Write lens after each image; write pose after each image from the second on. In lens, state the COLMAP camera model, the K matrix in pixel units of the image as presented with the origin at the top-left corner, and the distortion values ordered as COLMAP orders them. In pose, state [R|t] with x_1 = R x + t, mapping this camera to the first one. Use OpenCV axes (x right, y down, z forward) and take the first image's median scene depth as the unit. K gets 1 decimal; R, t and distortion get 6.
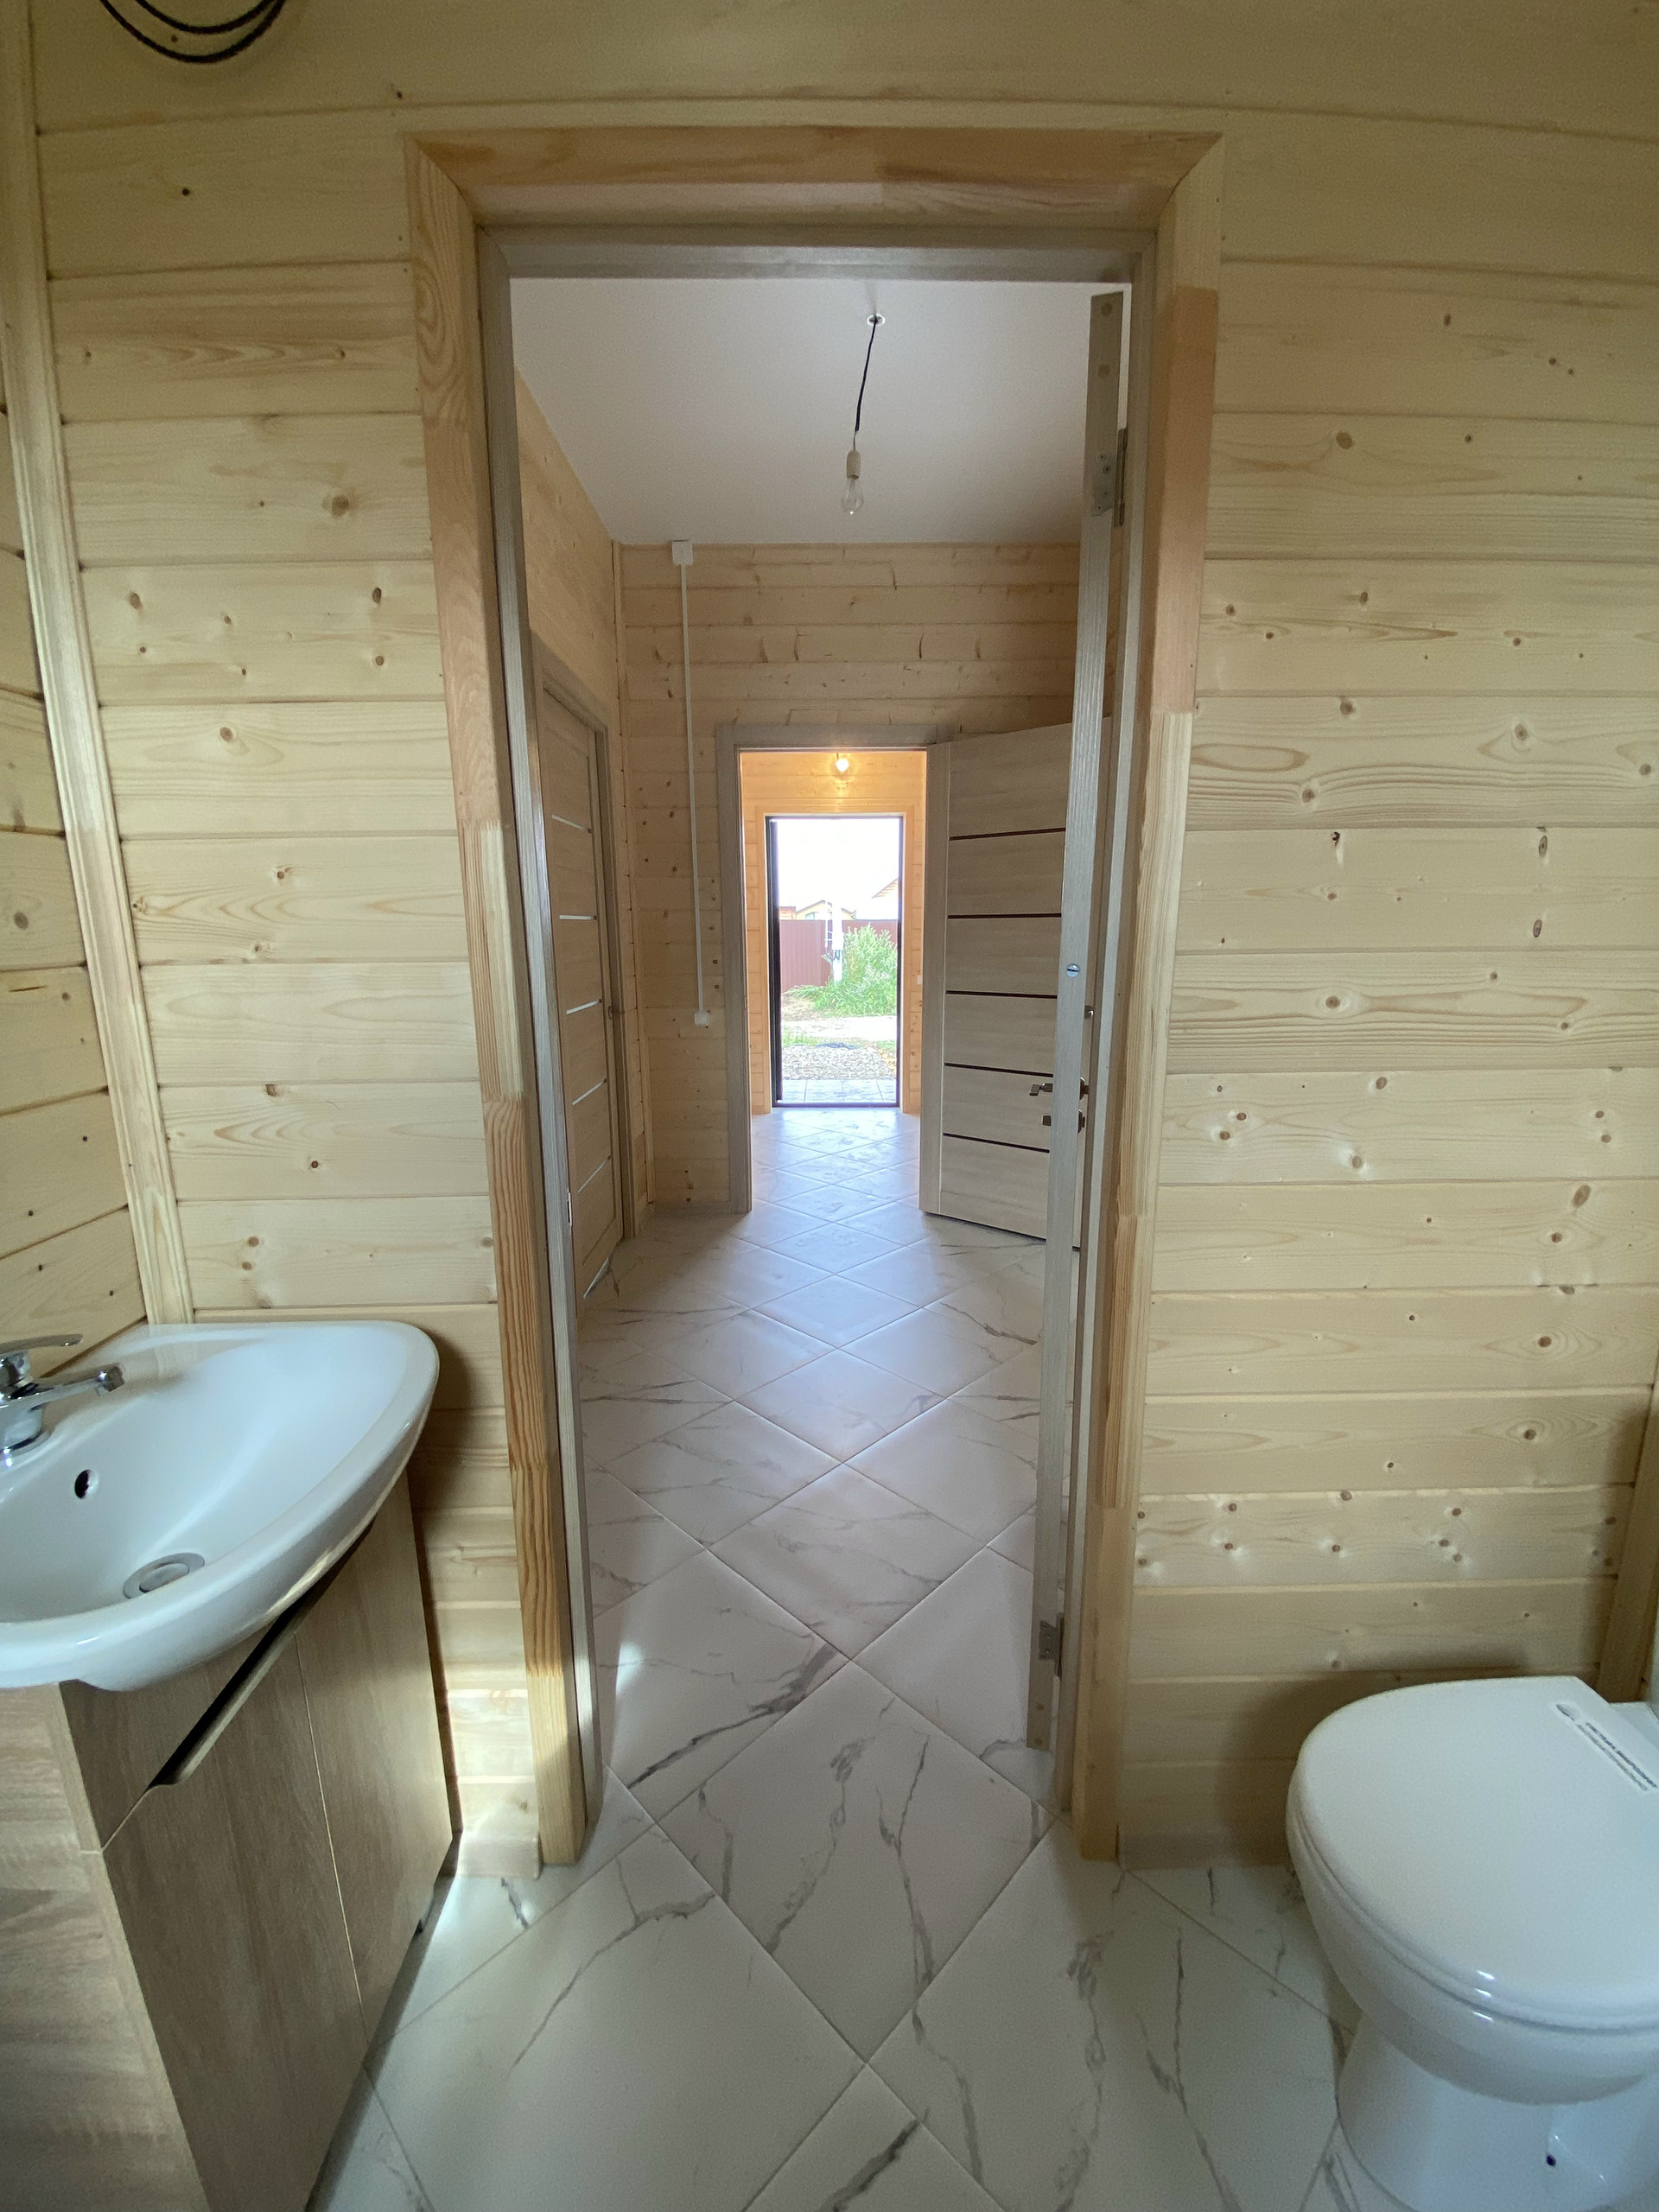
lens RADIAL K [[906.0, 0, 834.7], [0, 906.0, 1100.5], [0, 0, 1]] dist [-0.001242, -0.002843]
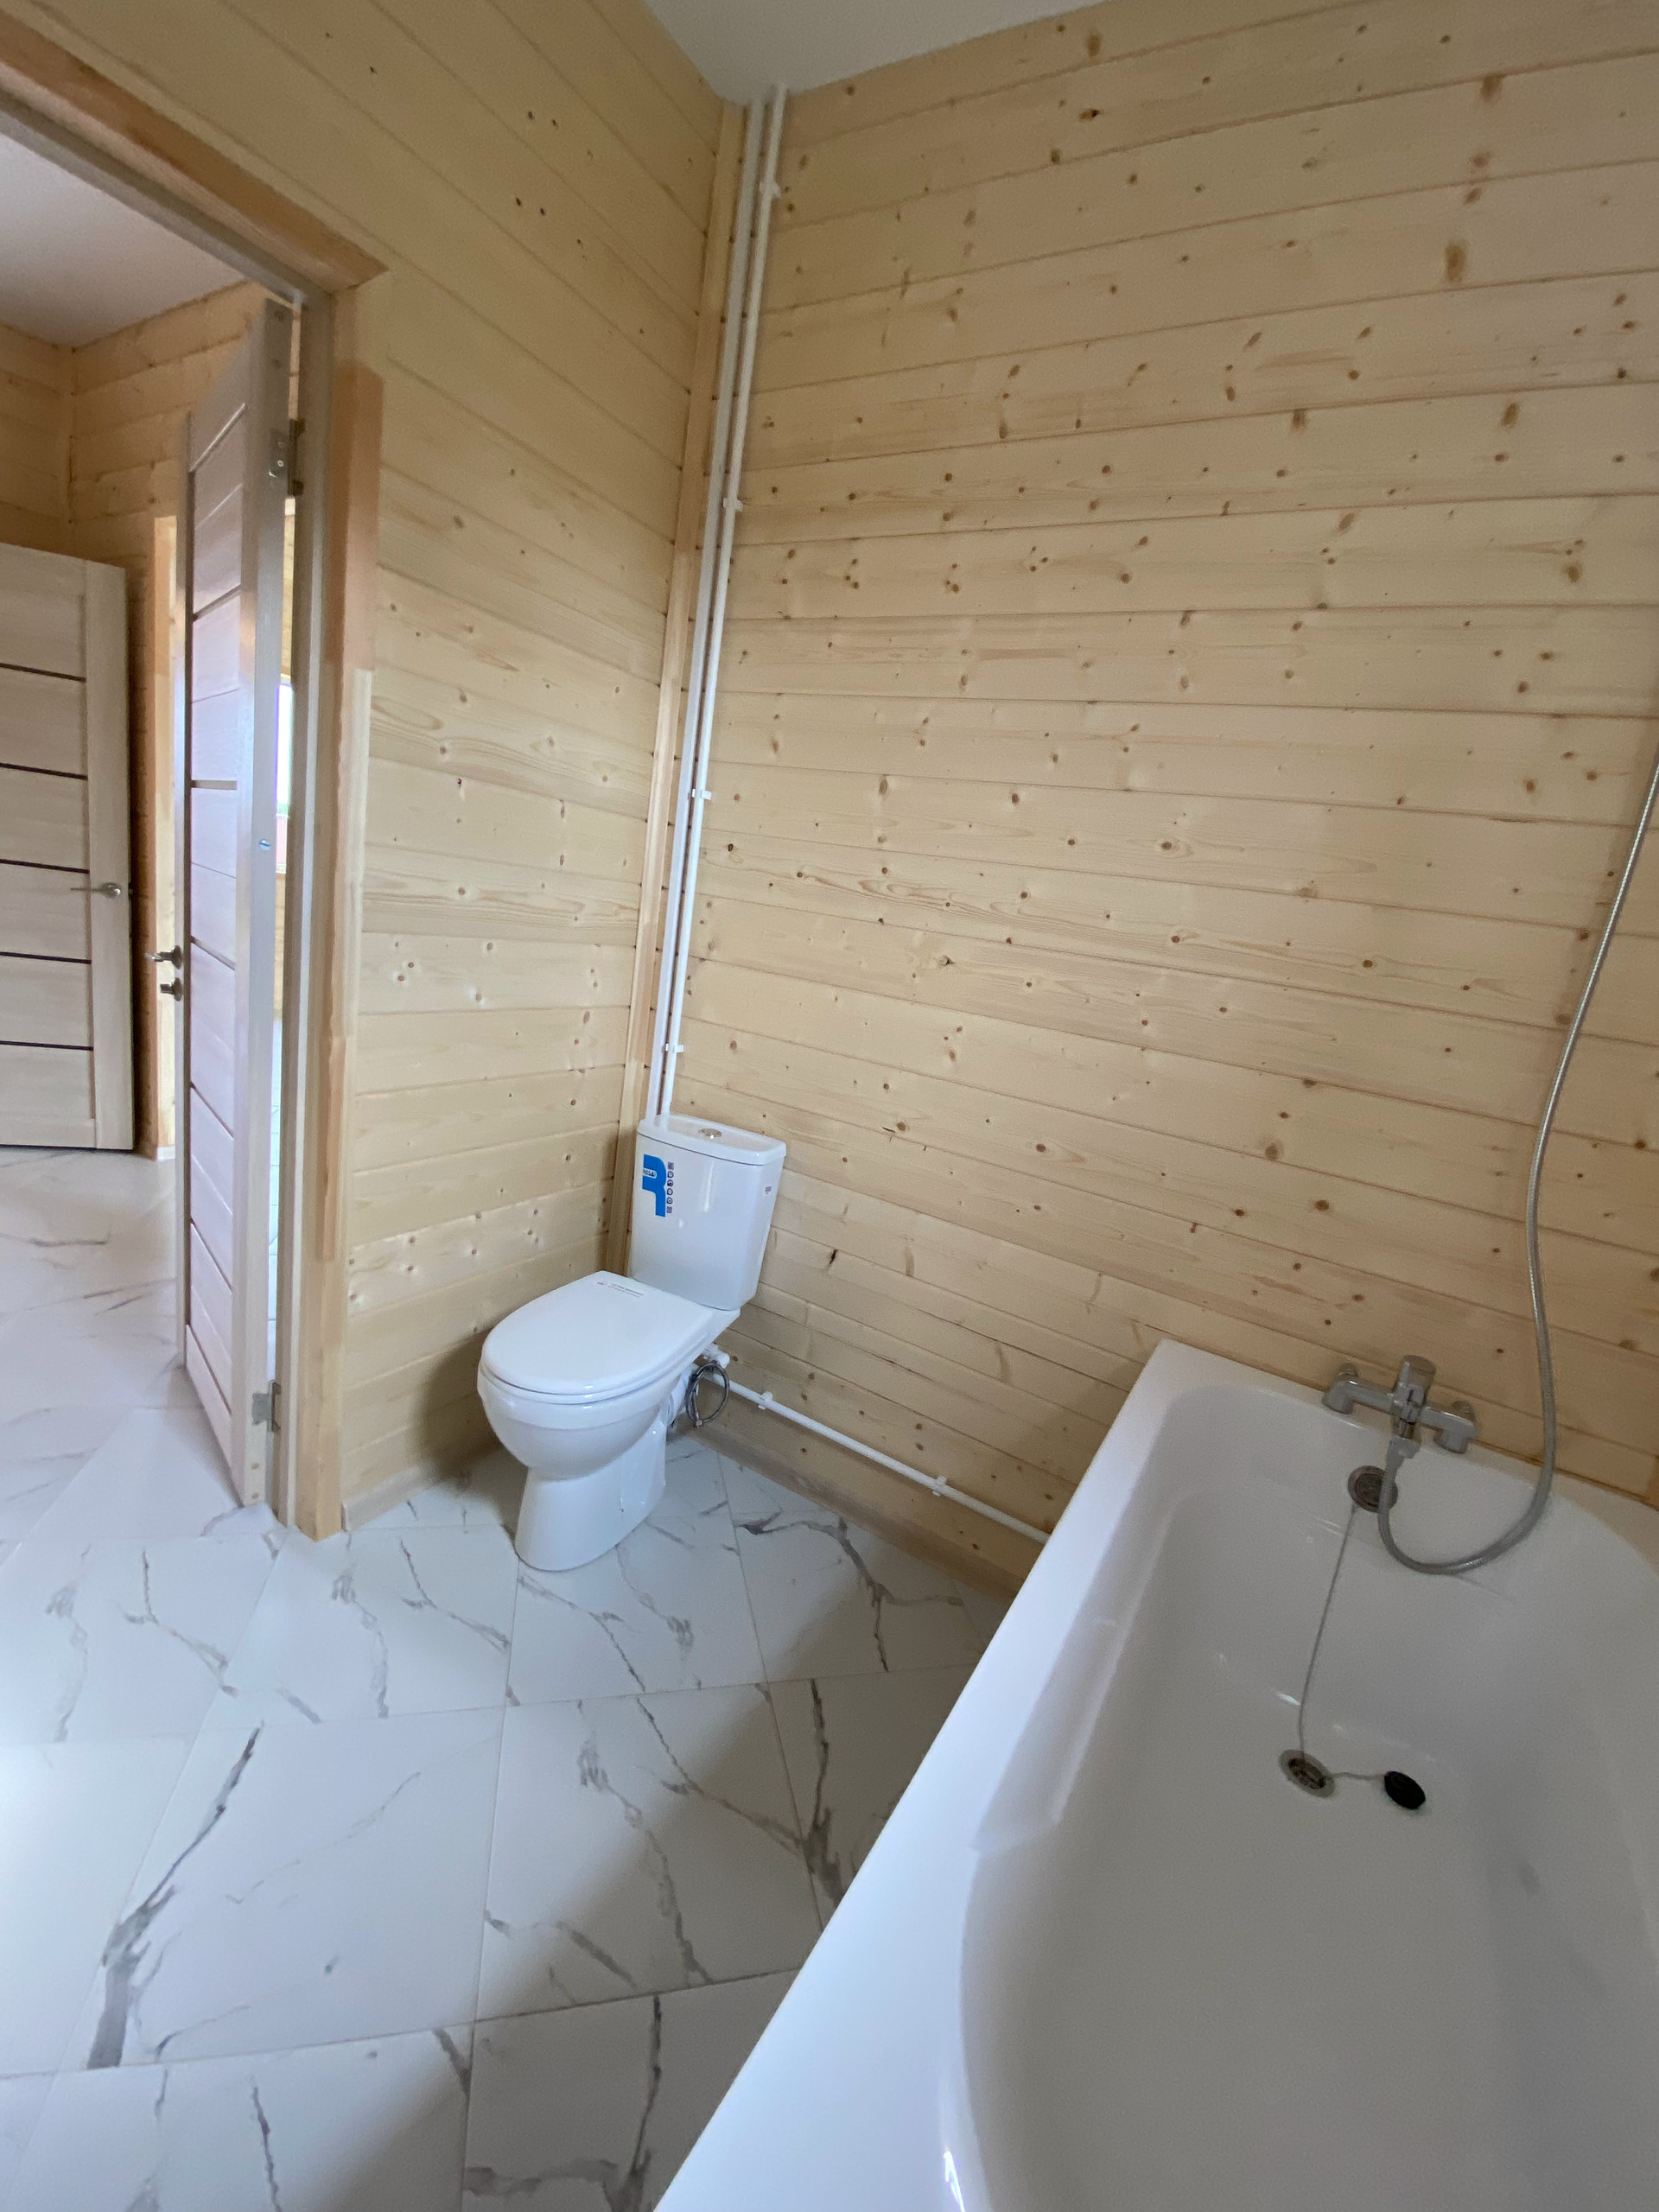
lens RADIAL K [[906.0, 0, 830.5], [0, 906.0, 1100.1], [0, 0, 1]] dist [-0.001242, -0.002843]
pose [[0.516114, -0.093633, 0.851387, -0.468606], [0.017975, 0.994972, 0.098528, 0.103302], [-0.856331, -0.035548, 0.515202, -0.342397]]
